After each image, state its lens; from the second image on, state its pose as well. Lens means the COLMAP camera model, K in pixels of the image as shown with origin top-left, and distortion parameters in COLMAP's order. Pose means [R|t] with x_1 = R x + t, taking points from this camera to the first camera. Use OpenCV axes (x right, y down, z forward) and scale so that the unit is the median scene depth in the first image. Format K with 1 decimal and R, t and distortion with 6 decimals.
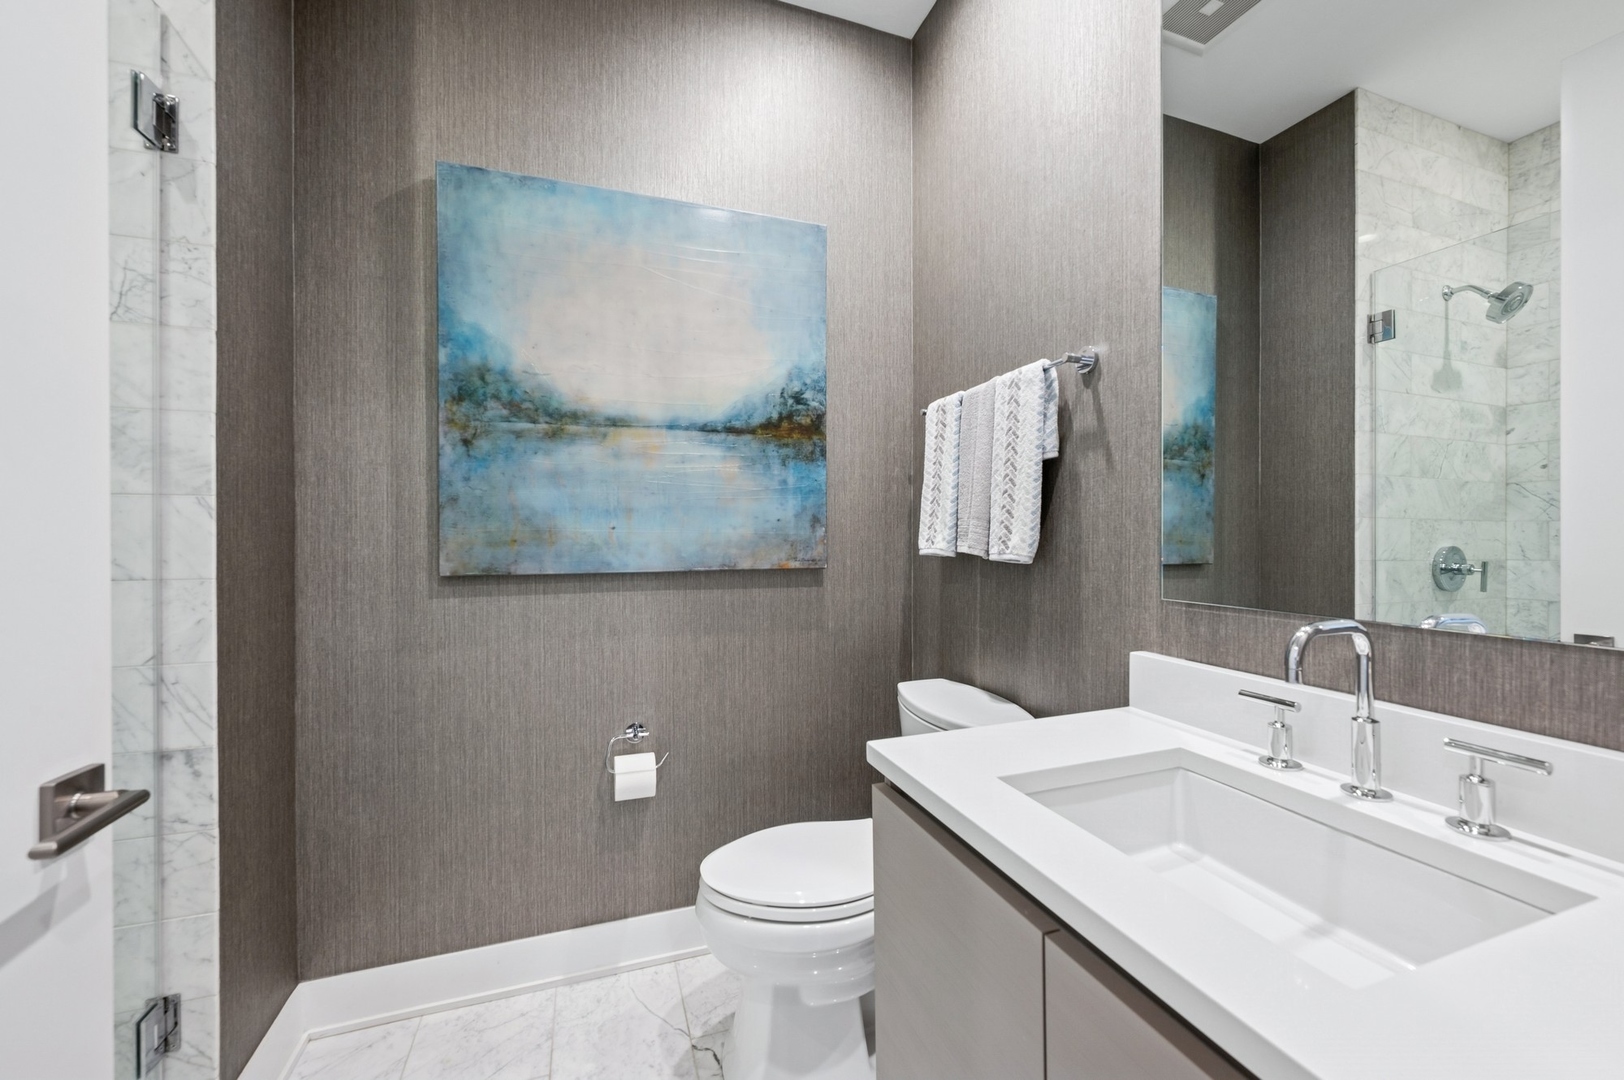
lens RADIAL K [[647.3, 0, 812.0], [0, 647.3, 540.0], [0, 0, 1]] dist [-0.003440, 0.000581]
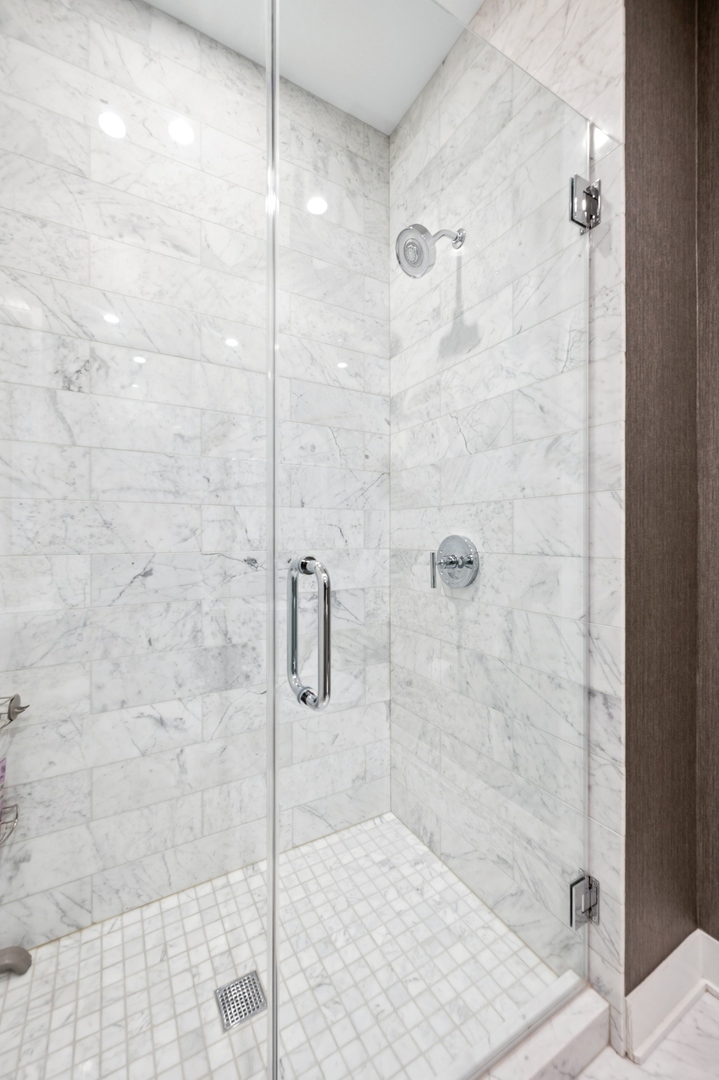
lens RADIAL K [[430.5, 0, 359.5], [0, 430.5, 540.0], [0, 0, 1]] dist [-0.003440, 0.000581]
pose [[0.187570, 0.004475, -0.982241, -0.232346], [-0.001457, 0.999990, 0.004278, 0.022060], [0.982250, 0.000629, 0.187575, 0.367632]]
